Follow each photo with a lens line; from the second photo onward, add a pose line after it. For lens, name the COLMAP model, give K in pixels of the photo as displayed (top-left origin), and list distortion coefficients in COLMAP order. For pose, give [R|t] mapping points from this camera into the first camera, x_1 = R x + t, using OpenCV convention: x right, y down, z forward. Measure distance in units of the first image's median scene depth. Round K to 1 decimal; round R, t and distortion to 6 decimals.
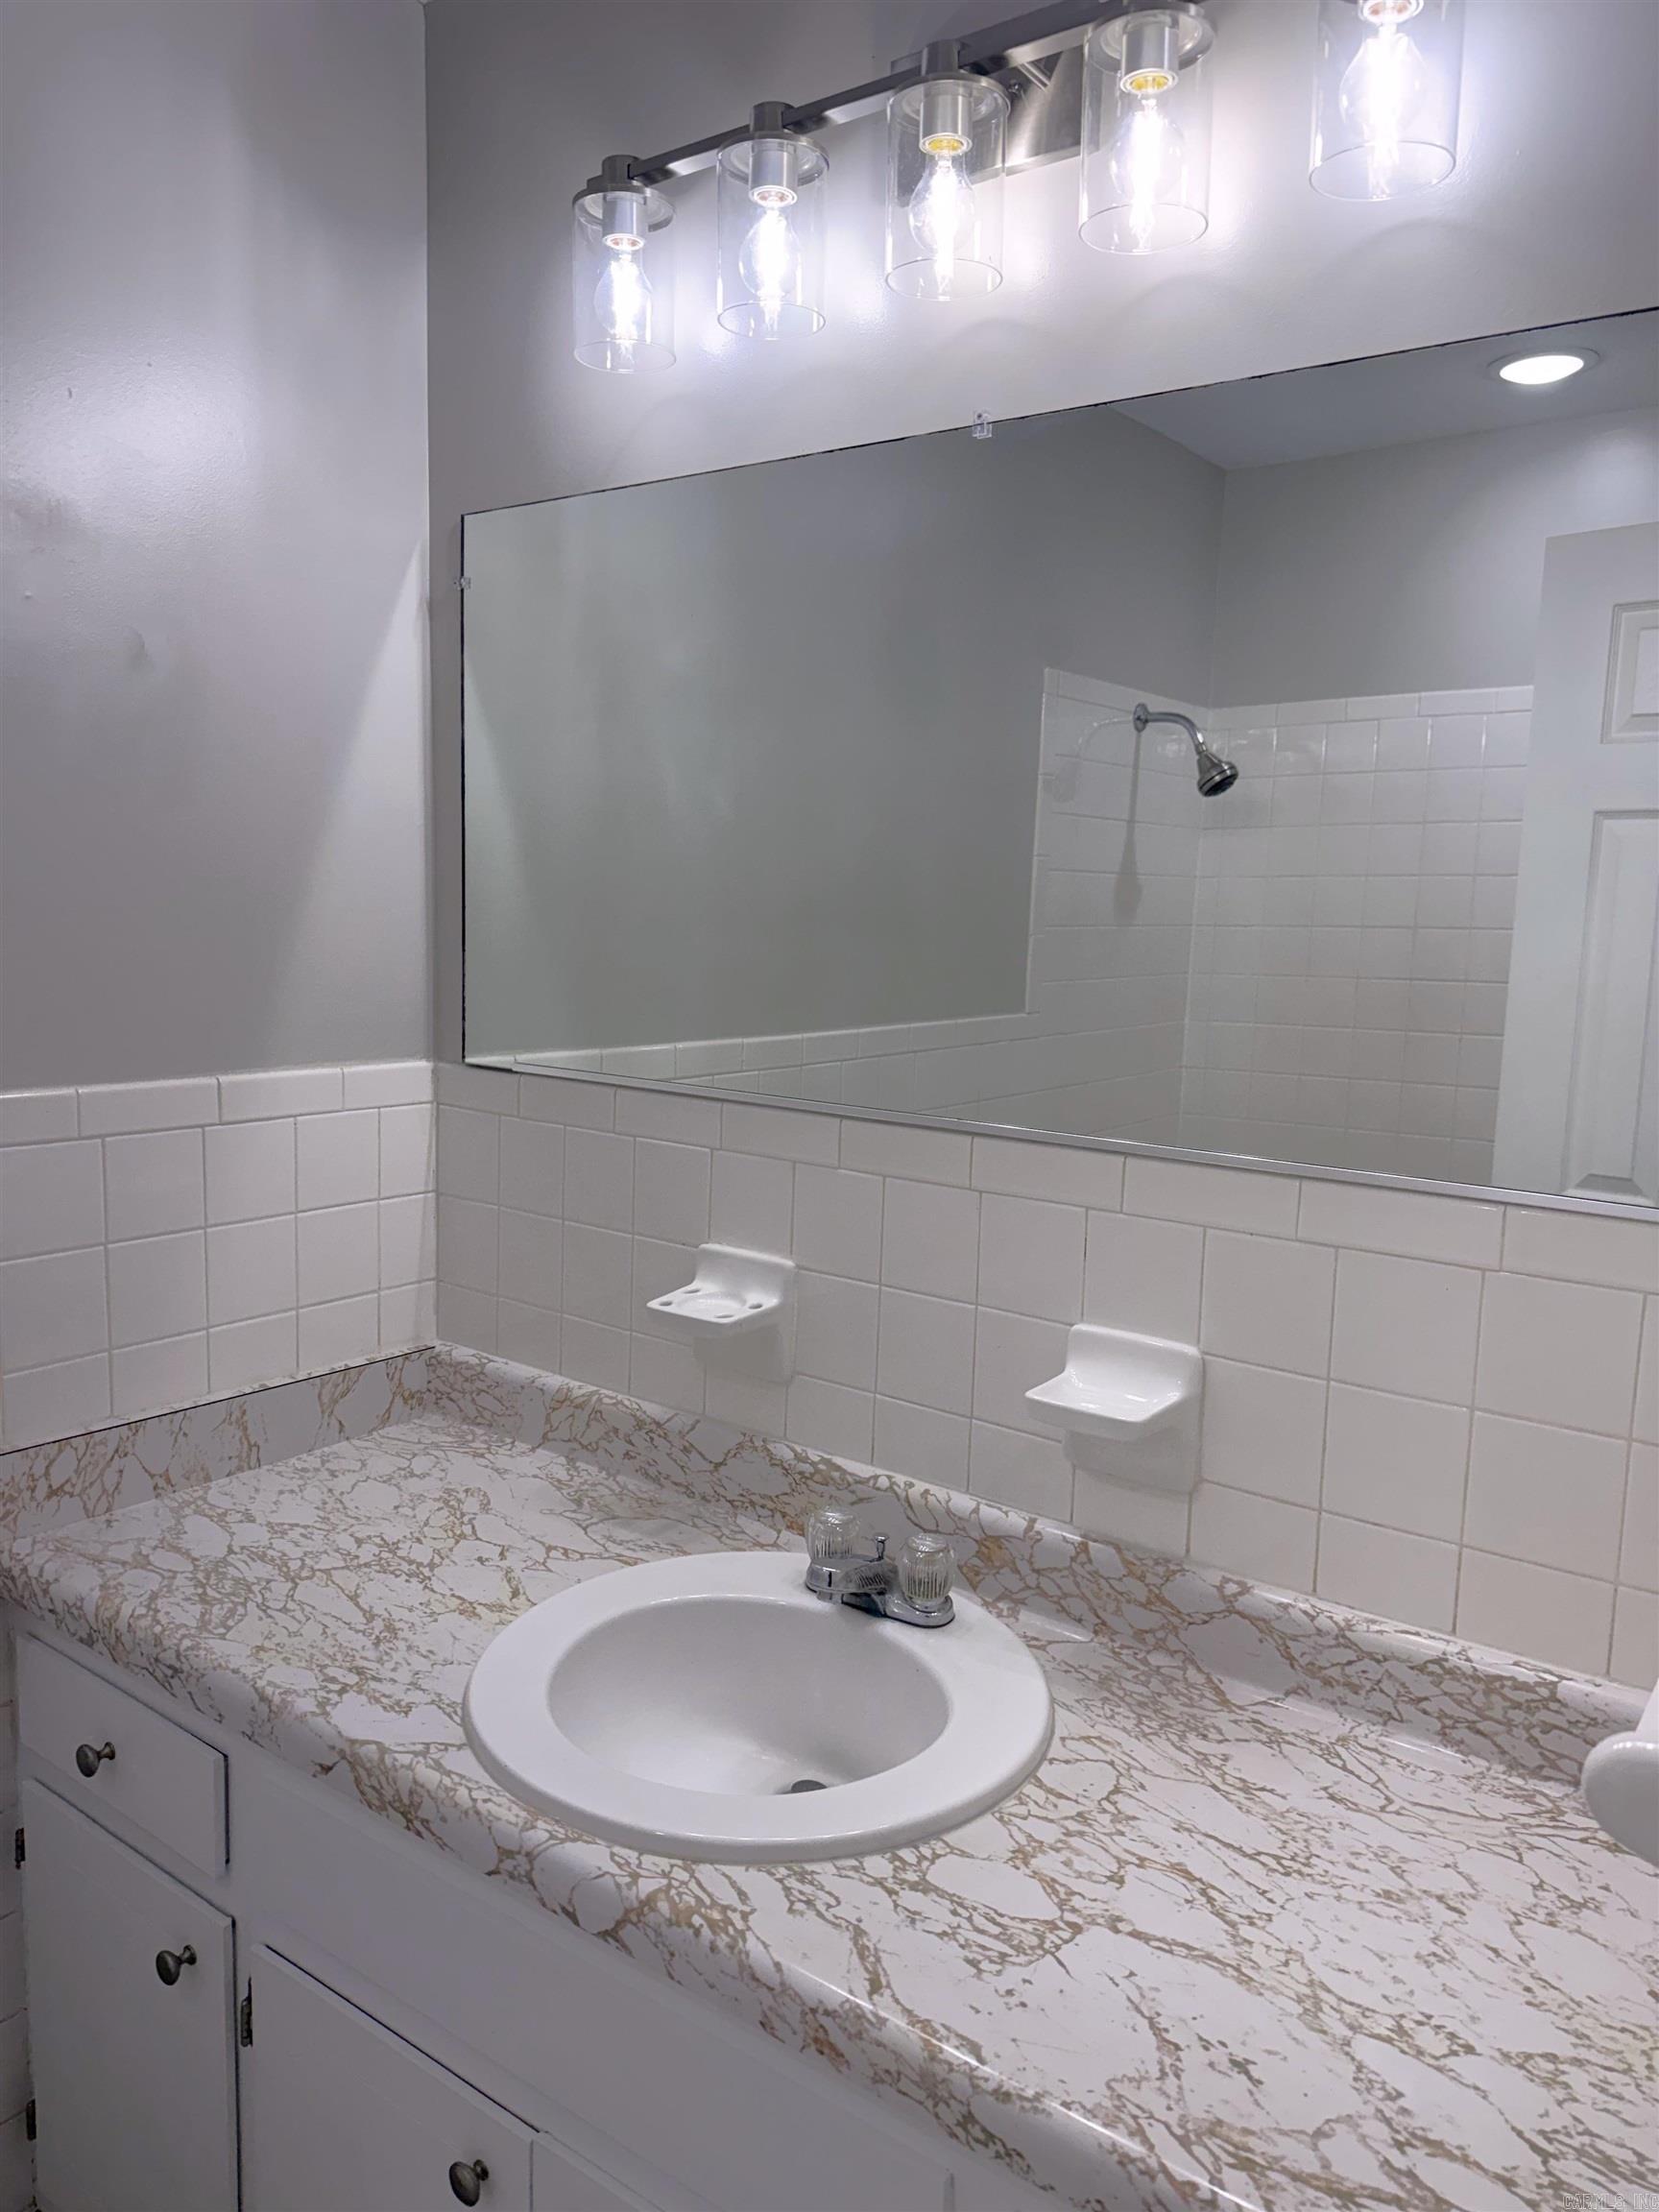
lens RADIAL K [[1565.2, 0, 838.4], [0, 1565.2, 1101.1], [0, 0, 1]] dist [0.027360, -0.043587]
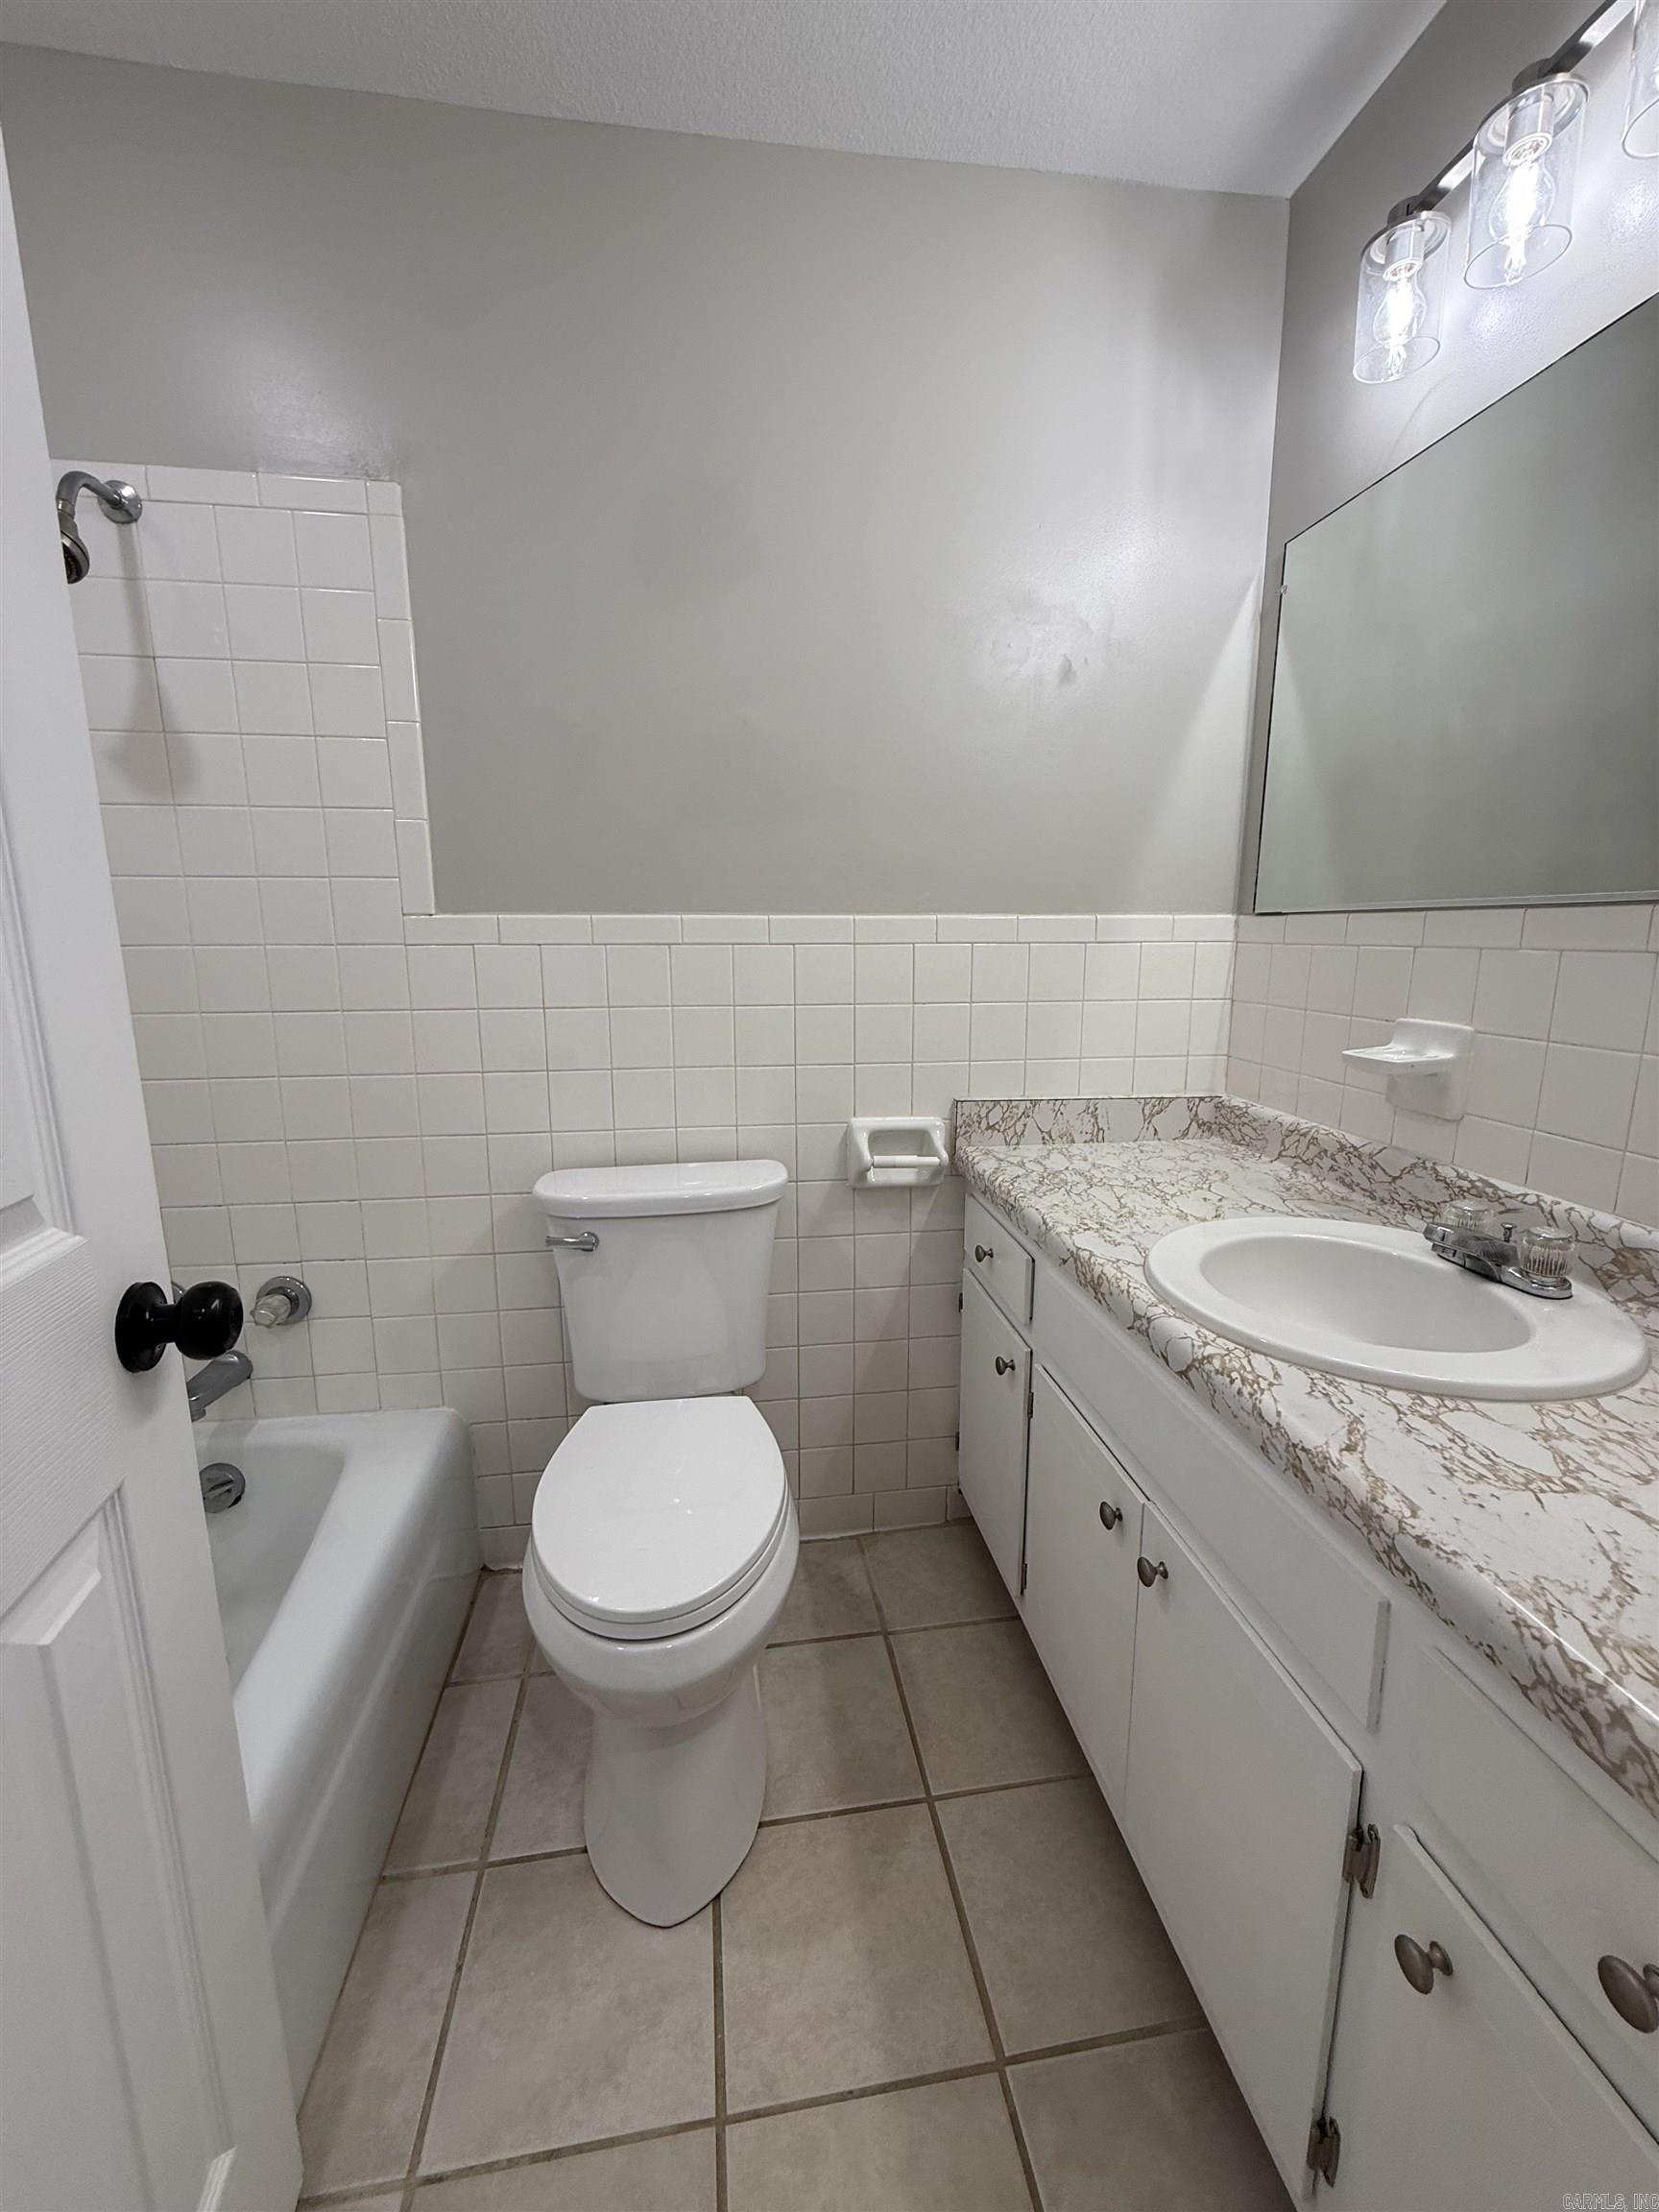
lens RADIAL K [[878.7, 0, 833.3], [0, 878.7, 1093.9], [0, 0, 1]] dist [-0.002732, 0.001411]
pose [[0.700559, 0.096108, -0.707093, 0.137912], [-0.064070, 0.995358, 0.071810, 0.157667], [0.710713, -0.005004, 0.703464, 0.114792]]
